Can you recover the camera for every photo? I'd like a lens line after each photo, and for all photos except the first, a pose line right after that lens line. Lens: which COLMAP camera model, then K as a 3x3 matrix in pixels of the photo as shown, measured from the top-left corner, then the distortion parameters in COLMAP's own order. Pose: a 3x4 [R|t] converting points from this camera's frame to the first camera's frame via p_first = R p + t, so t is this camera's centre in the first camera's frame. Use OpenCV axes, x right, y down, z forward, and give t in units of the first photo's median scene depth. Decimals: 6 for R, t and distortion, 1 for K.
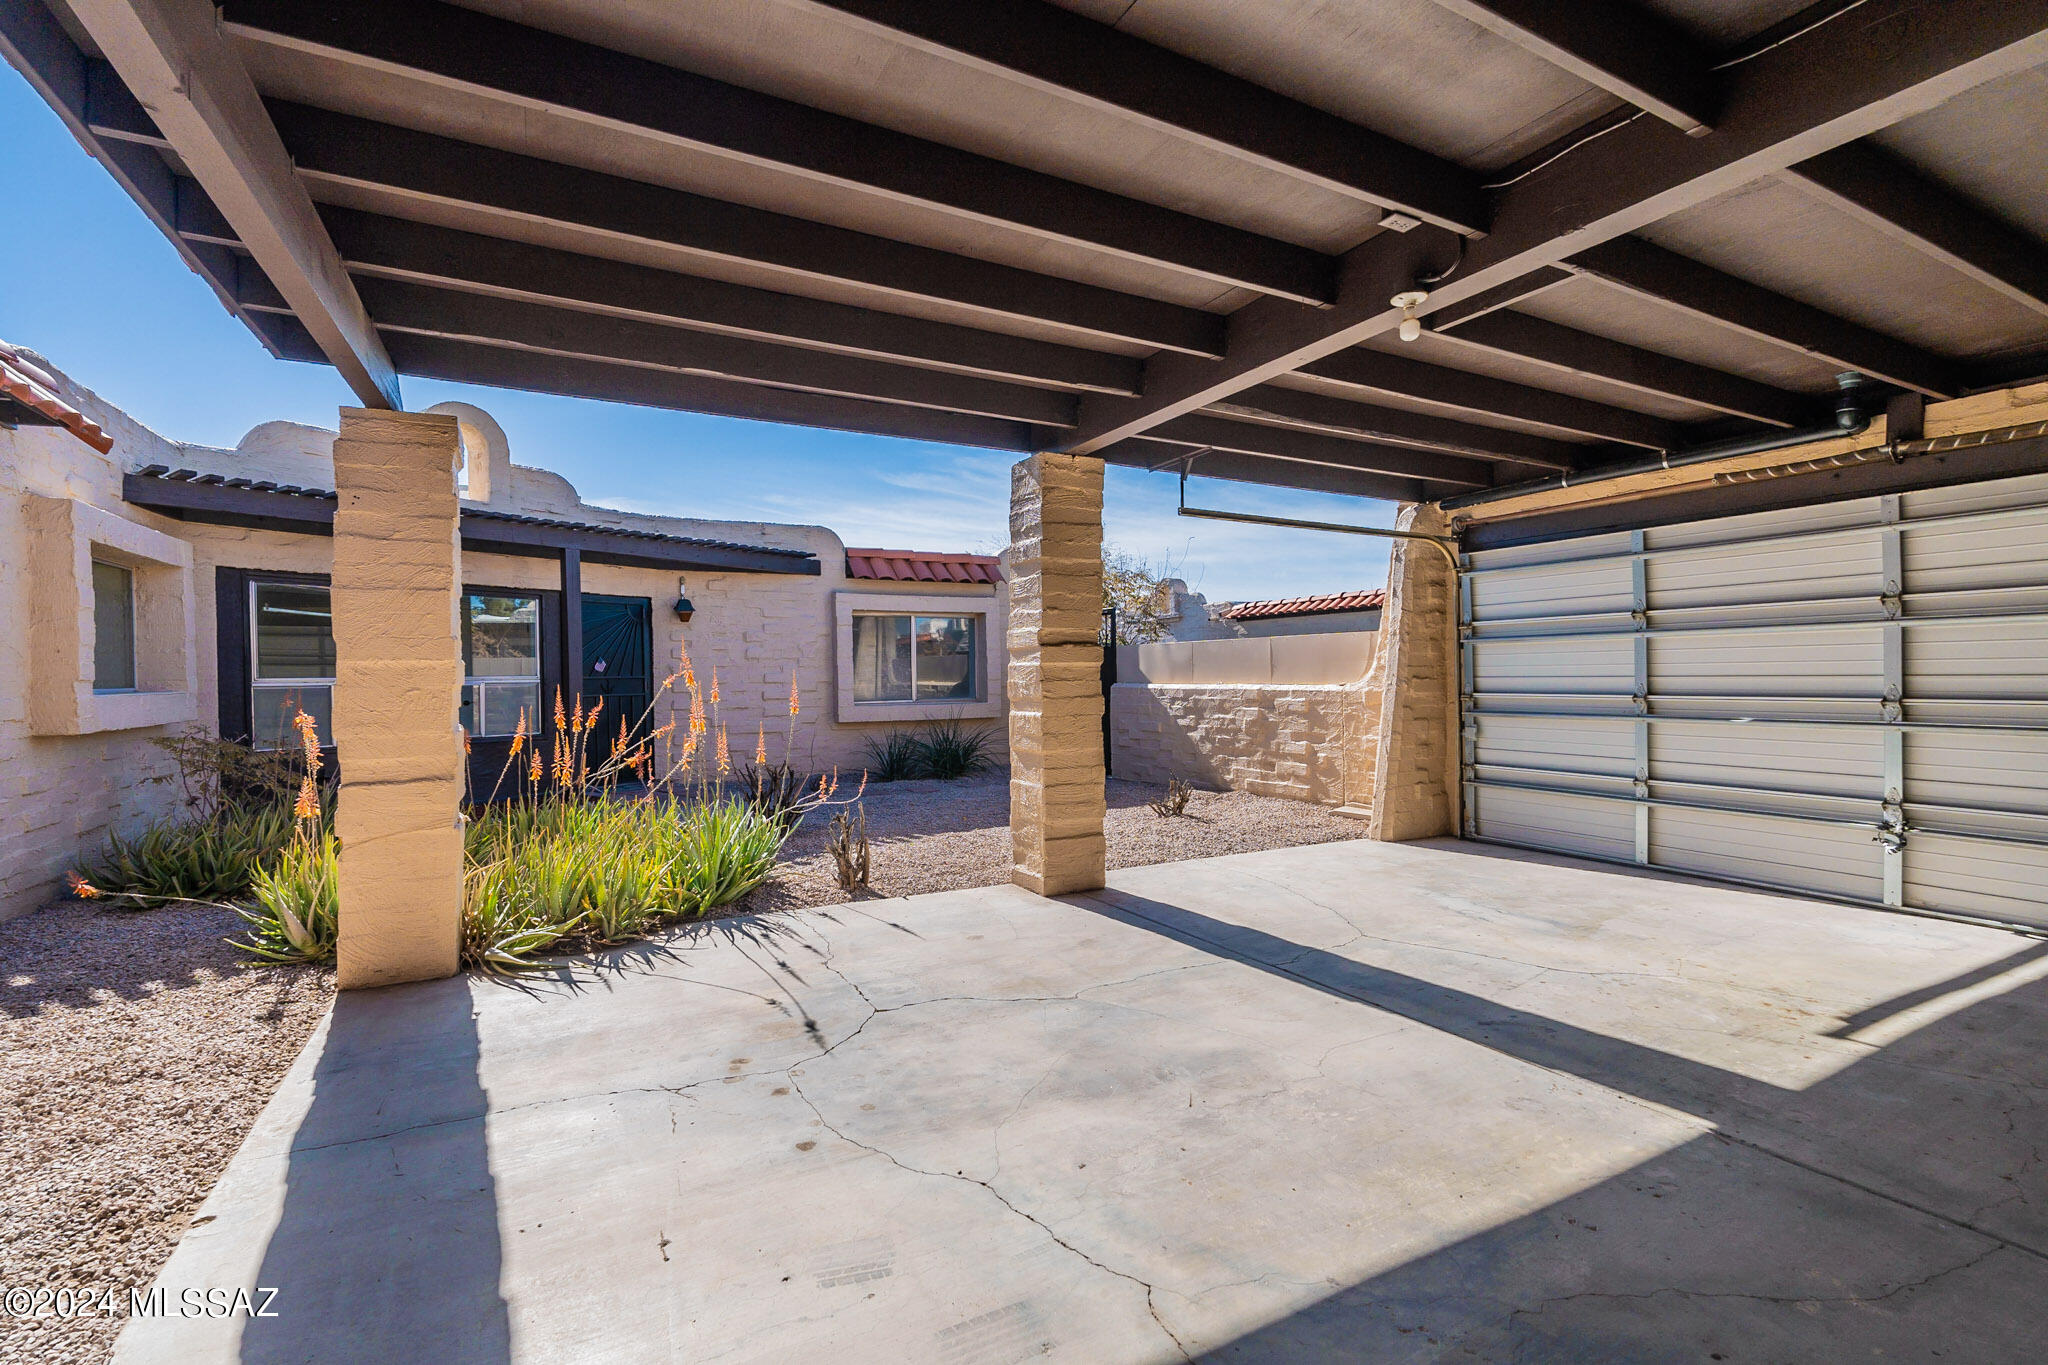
lens RADIAL K [[897.1, 0, 1042.0], [0, 897.1, 687.2], [0, 0, 1]] dist [-0.003904, 0.001358]
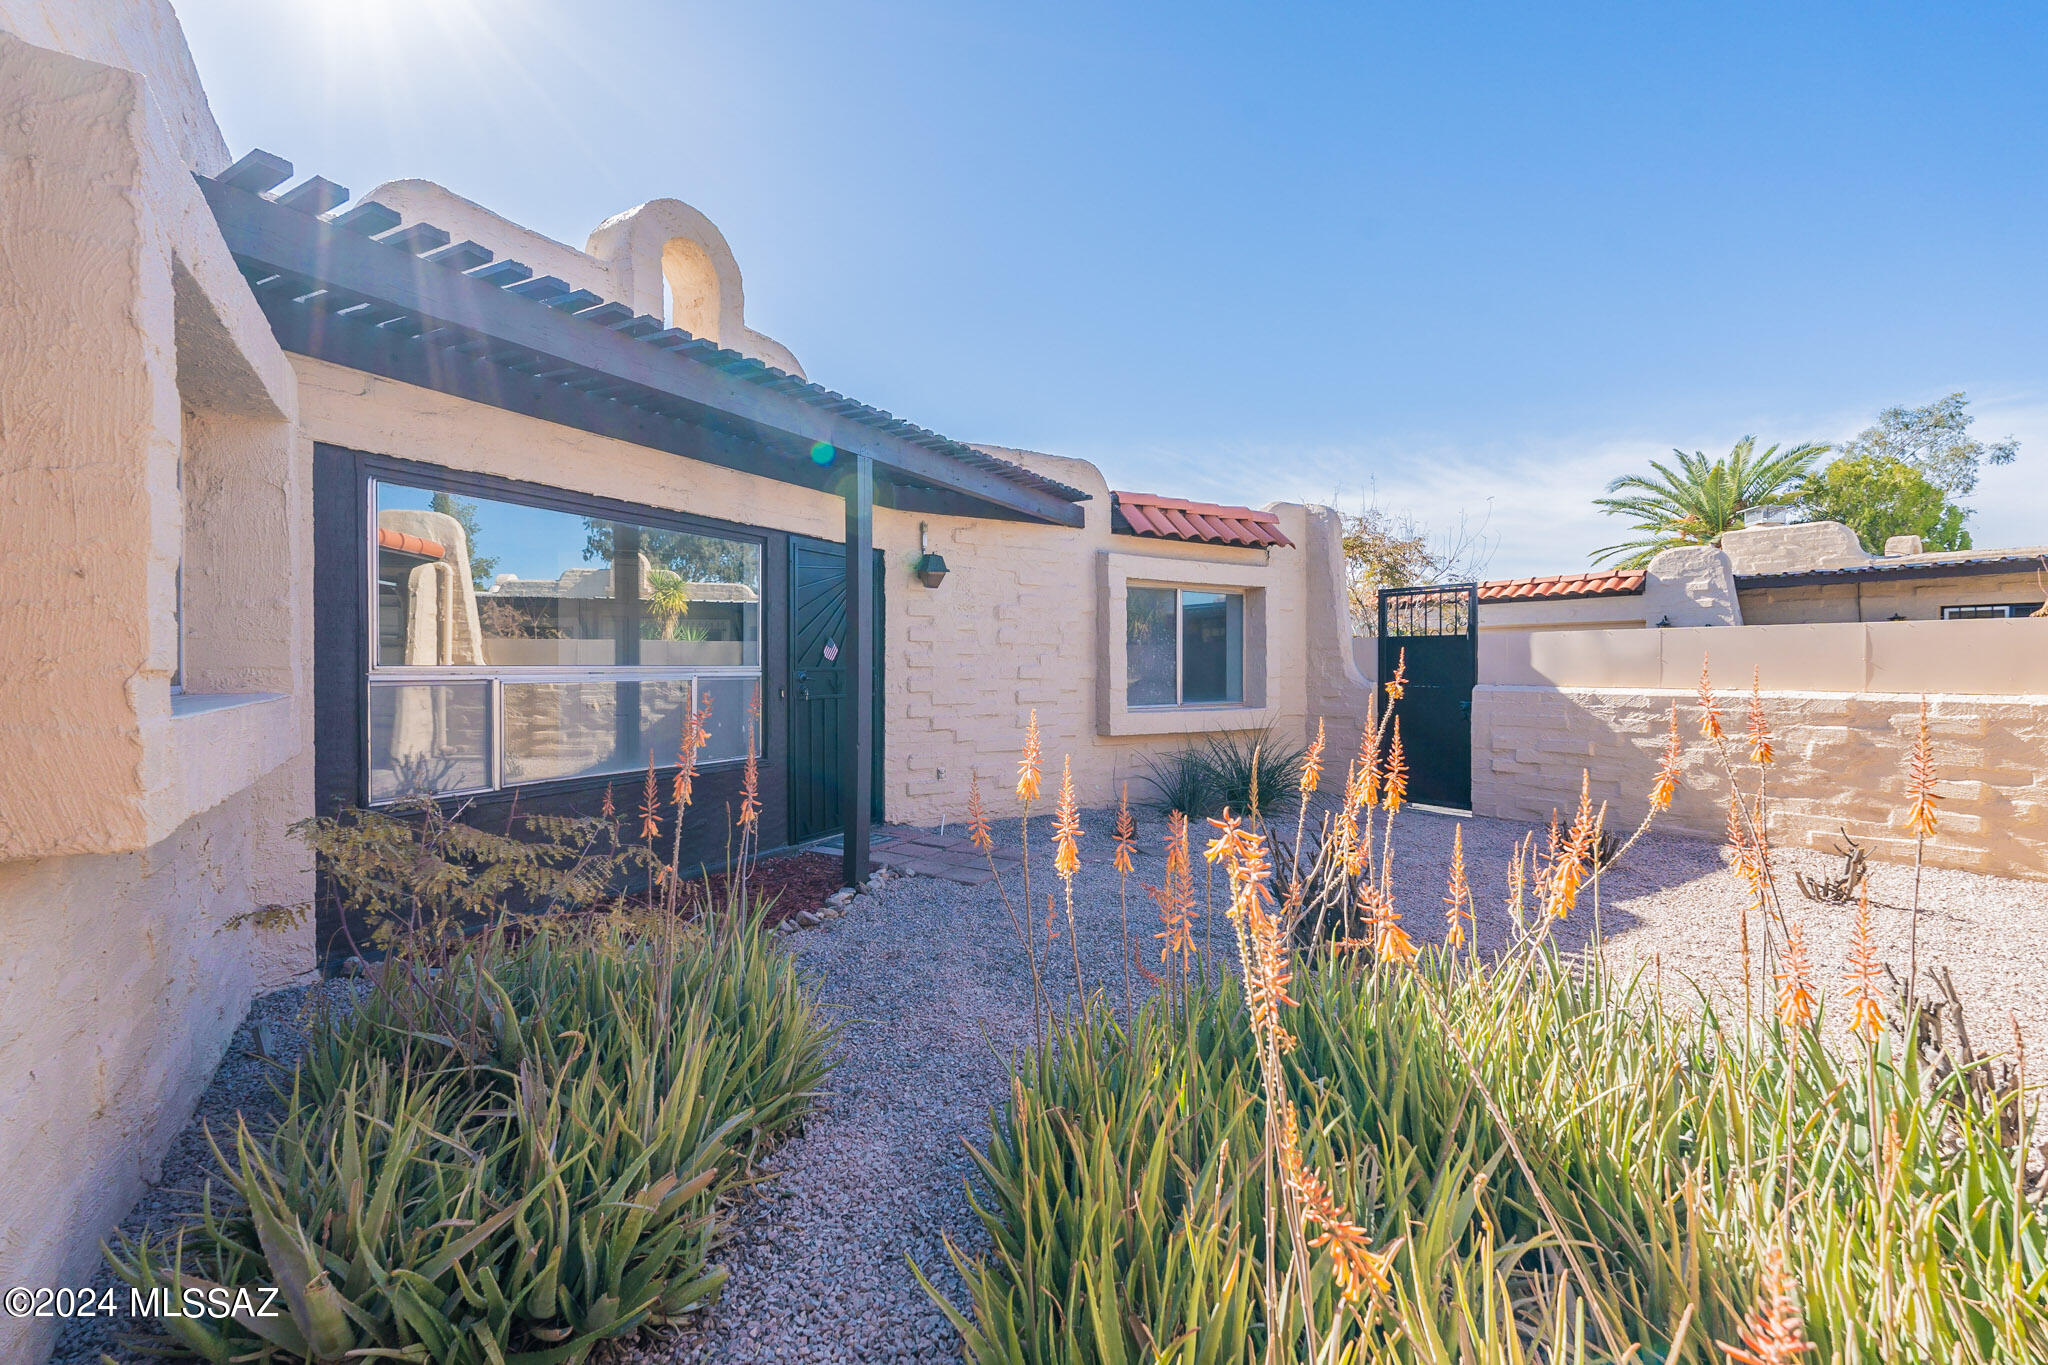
lens RADIAL K [[897.1, 0, 1005.6], [0, 897.1, 678.7], [0, 0, 1]] dist [-0.003904, 0.001358]
pose [[0.998430, 0.012484, 0.054609, -0.380466], [-0.012407, 0.999922, -0.001745, -0.003884], [-0.054627, 0.001064, 0.998506, 0.322902]]
